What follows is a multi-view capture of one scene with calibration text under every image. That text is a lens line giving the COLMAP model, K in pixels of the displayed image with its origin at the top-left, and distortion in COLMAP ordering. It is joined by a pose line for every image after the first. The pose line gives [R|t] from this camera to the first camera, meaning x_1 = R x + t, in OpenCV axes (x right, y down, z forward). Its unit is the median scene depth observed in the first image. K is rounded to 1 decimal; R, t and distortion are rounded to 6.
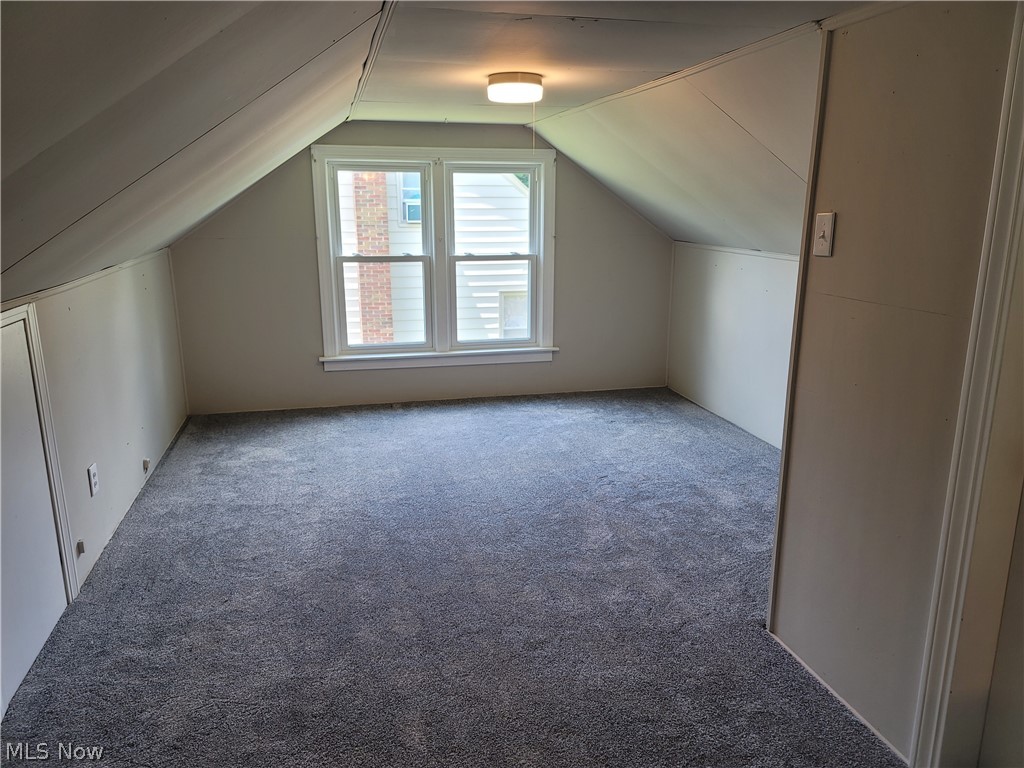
lens RADIAL K [[763.9, 0, 507.3], [0, 763.9, 401.4], [0, 0, 1]] dist [0.051498, -0.000476]
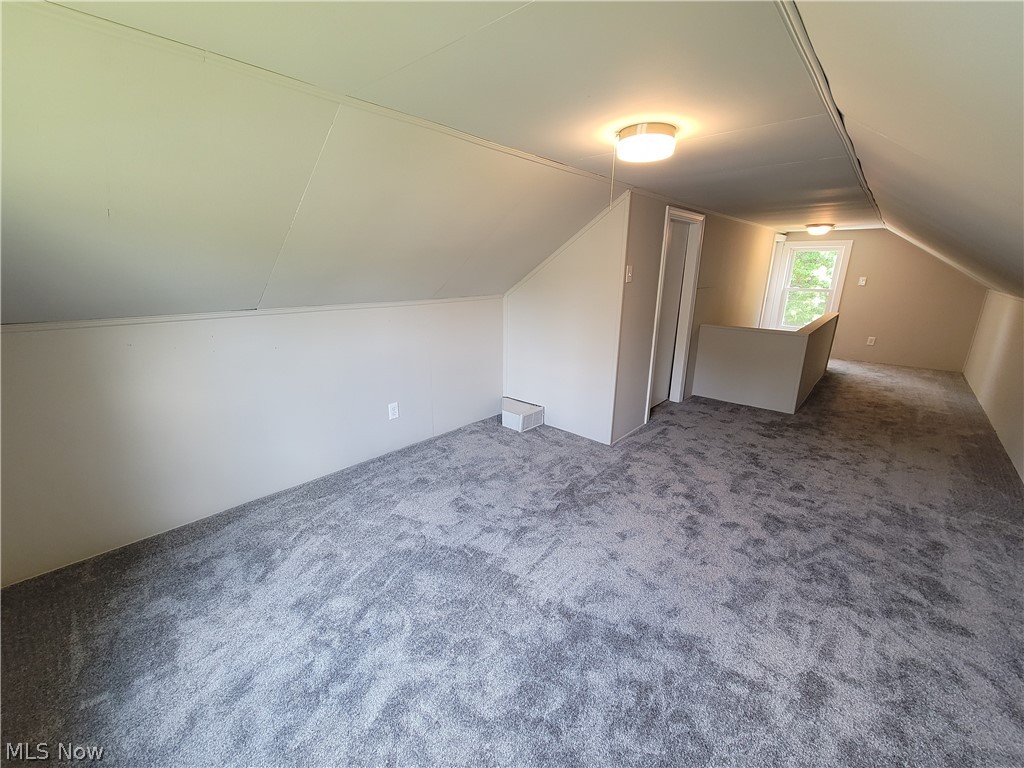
lens RADIAL K [[412.3, 0, 512.0], [0, 412.3, 384.0], [0, 0, 1]] dist [0.000104, 0.000016]
pose [[-0.565965, -0.232257, 0.791037, -0.228930], [0.200546, 0.891891, 0.405354, -0.225550], [-0.799665, 0.388055, -0.458201, 0.897853]]
